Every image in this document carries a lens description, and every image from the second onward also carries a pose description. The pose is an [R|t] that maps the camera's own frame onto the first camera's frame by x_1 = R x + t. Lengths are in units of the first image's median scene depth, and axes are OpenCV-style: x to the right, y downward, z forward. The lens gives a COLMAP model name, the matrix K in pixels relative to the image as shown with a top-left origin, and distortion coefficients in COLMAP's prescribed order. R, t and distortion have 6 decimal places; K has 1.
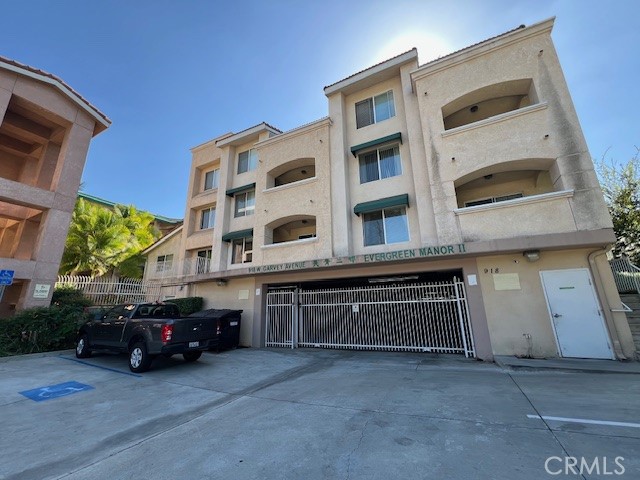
lens RADIAL K [[258.5, 0, 317.4], [0, 258.5, 237.3], [0, 0, 1]] dist [0.016651, 0.000077]
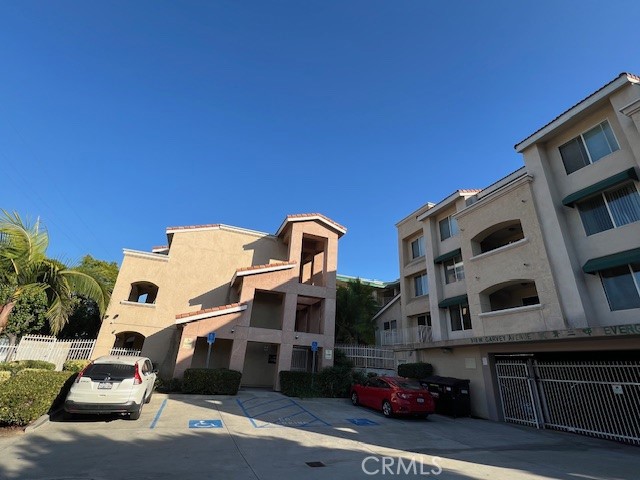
lens RADIAL K [[302.0, 0, 320.6], [0, 302.0, 239.7], [0, 0, 1]] dist [-0.004250, 0.000417]
pose [[0.754800, -0.205443, -0.622953, 0.110858], [0.112514, 0.976163, -0.185600, -0.102630], [0.646234, 0.070000, 0.759923, -0.323175]]
